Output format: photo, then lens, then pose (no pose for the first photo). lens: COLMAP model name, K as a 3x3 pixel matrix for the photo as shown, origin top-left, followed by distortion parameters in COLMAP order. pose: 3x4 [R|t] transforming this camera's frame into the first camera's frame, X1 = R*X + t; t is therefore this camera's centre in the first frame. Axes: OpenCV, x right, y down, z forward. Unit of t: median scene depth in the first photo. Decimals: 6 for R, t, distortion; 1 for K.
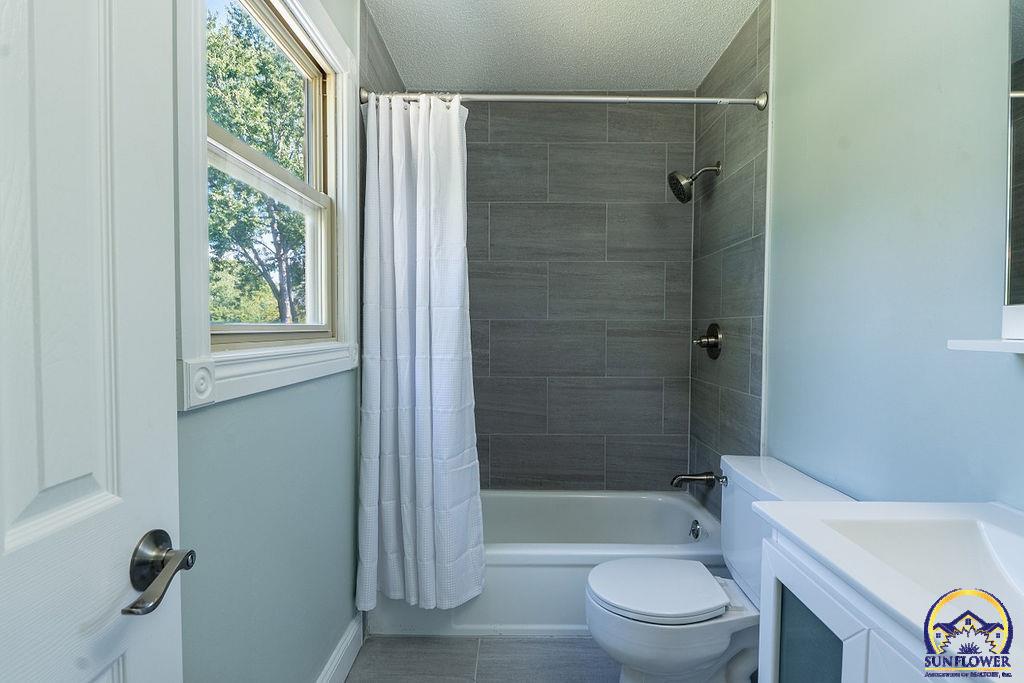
lens RADIAL K [[525.7, 0, 512.8], [0, 525.7, 340.4], [0, 0, 1]] dist [0.000920, -0.000033]
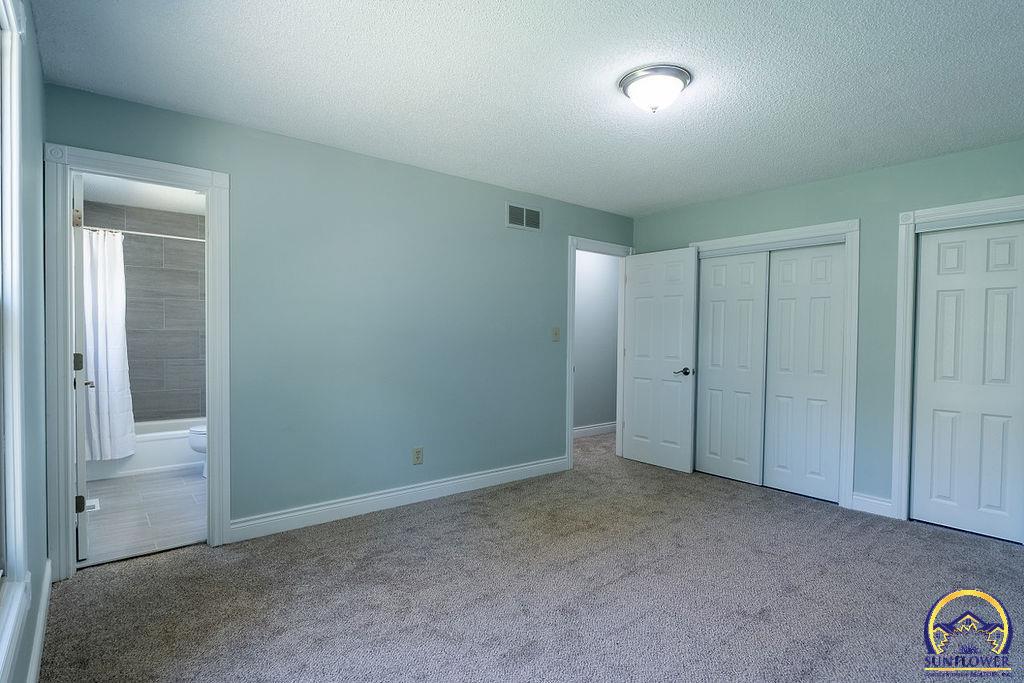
lens RADIAL K [[525.7, 0, 511.2], [0, 525.7, 341.5], [0, 0, 1]] dist [0.000920, -0.000033]
pose [[0.768052, -0.010252, 0.640305, -0.259381], [0.016040, 0.999866, -0.003231, 0.041703], [-0.640186, 0.012752, 0.768114, -1.744096]]
